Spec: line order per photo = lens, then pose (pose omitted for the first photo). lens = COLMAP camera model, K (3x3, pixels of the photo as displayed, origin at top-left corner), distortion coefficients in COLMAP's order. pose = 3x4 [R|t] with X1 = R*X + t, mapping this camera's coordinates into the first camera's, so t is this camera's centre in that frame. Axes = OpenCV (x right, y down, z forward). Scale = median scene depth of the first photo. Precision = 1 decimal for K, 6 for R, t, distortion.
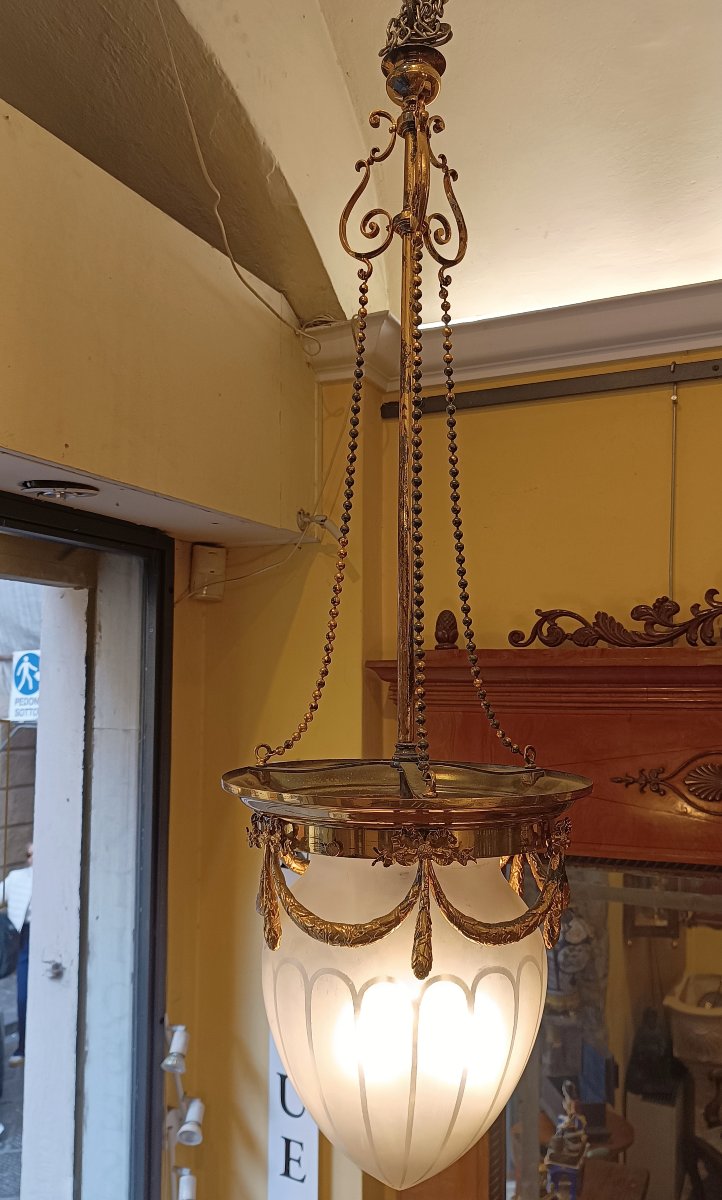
lens RADIAL K [[1002.2, 0, 361.9], [0, 1002.2, 636.5], [0, 0, 1]] dist [0.005710, 0.004369]
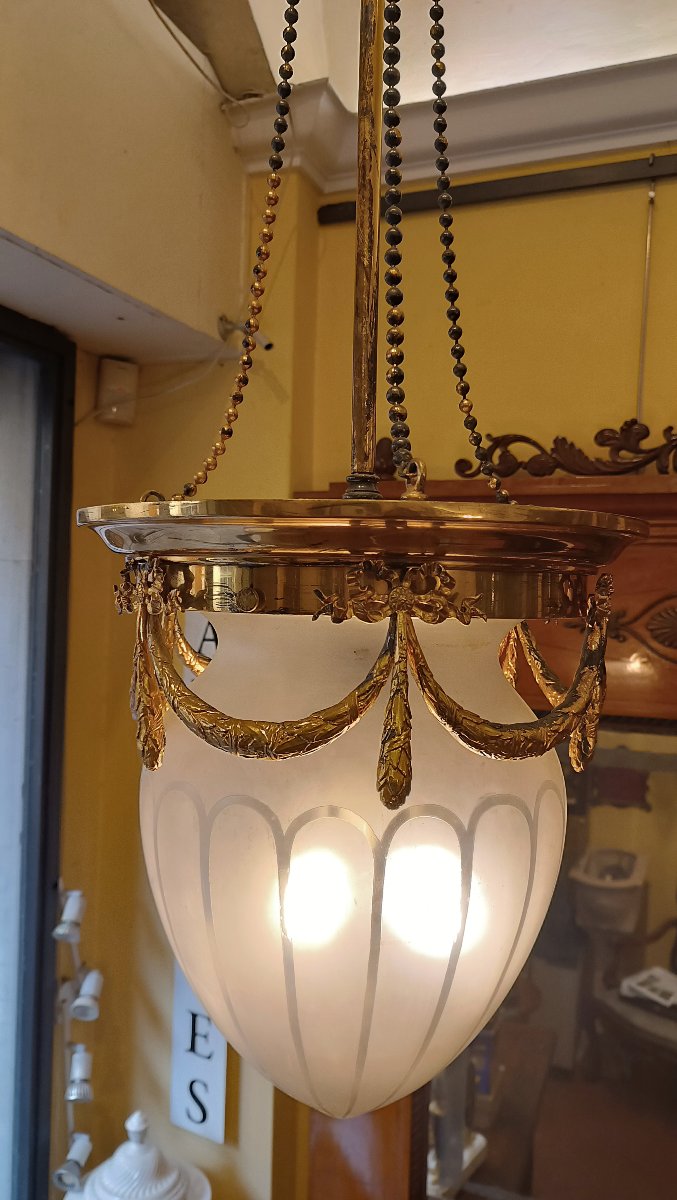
lens RADIAL K [[903.3, 0, 333.2], [0, 903.3, 604.0], [0, 0, 1]] dist [0.000399, 0.002679]
pose [[0.998049, 0.024444, 0.057452, -0.004236], [-0.027721, 0.997992, 0.056944, 0.085223], [-0.055945, -0.058425, 0.996723, 0.211447]]
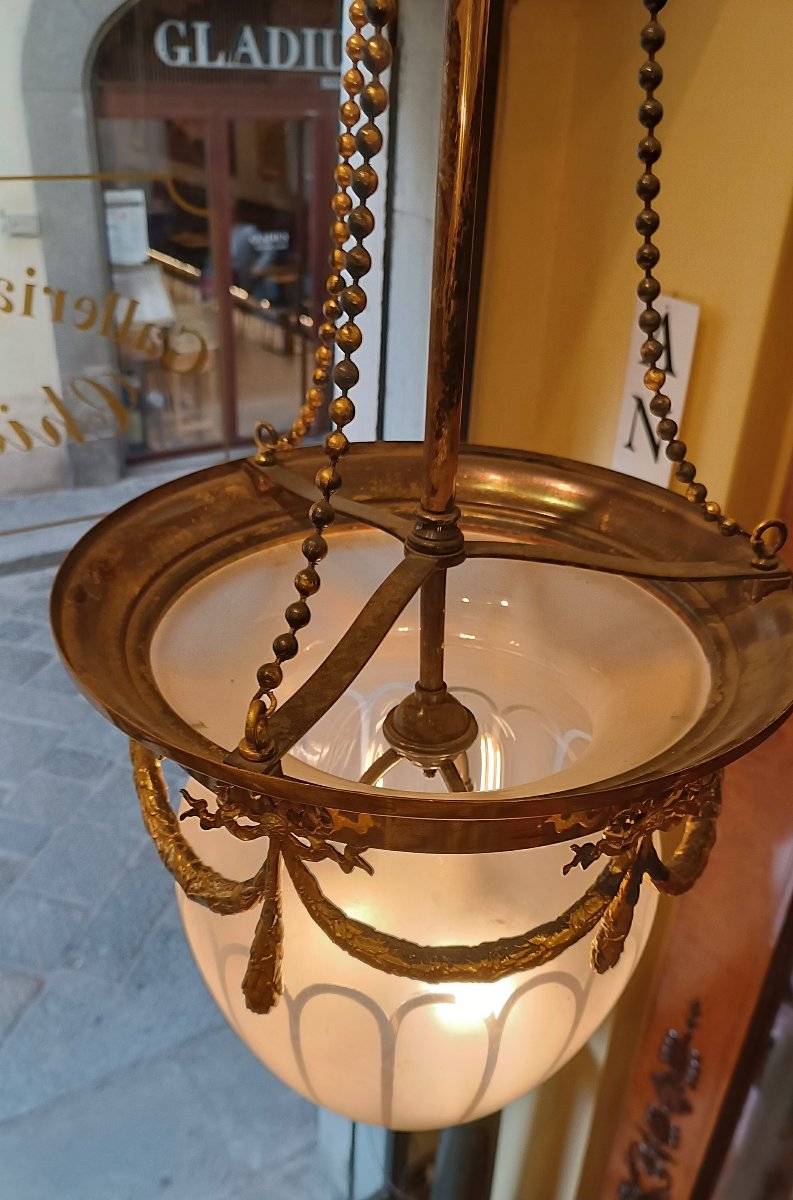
lens RADIAL K [[1056.1, 0, 393.4], [0, 1056.1, 722.1], [0, 0, 1]] dist [-0.009200, -0.020515]
pose [[0.879089, 0.281851, -0.384398, 0.132377], [-0.005920, 0.812839, 0.582458, -0.054881], [0.476620, -0.509757, 0.716227, 0.310309]]
